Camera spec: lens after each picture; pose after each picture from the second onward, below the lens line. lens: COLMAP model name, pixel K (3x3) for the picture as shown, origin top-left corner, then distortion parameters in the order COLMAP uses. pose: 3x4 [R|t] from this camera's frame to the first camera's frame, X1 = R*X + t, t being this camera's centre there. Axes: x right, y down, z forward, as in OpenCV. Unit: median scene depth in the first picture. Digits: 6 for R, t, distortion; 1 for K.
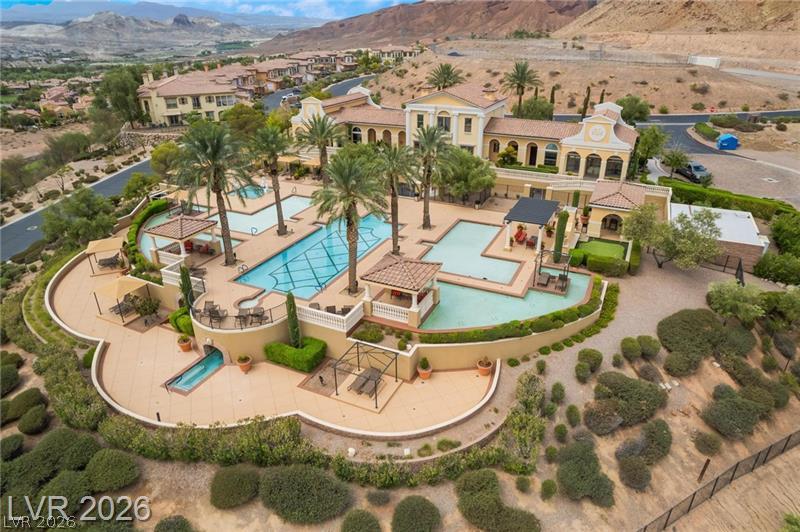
lens RADIAL K [[495.0, 0, 400.0], [0, 495.0, 266.0], [0, 0, 1]] dist [0.000163, 0.003490]
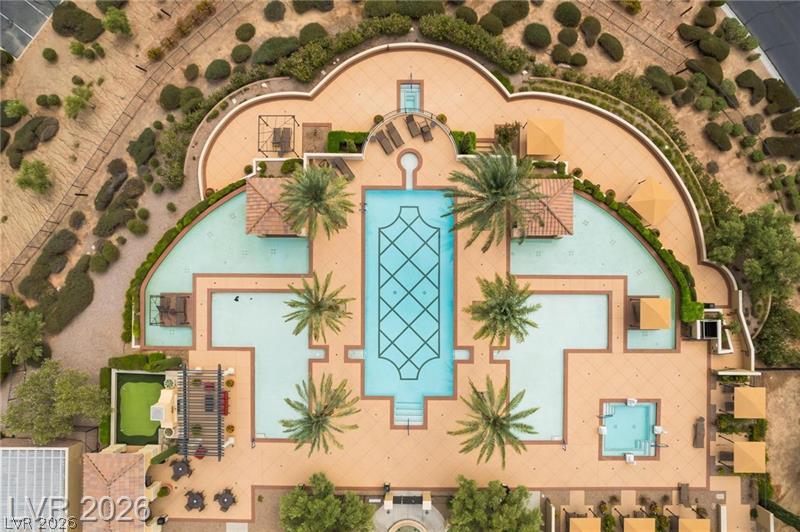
lens RADIAL K [[495.0, 0, 400.0], [0, 495.0, 266.0], [0, 0, 1]] dist [0.000163, 0.003490]
pose [[-0.900034, 0.435815, -0.002185, -0.084713], [-0.187696, -0.383091, 0.904440, -0.504964], [0.393331, 0.814436, 0.426596, 0.341582]]
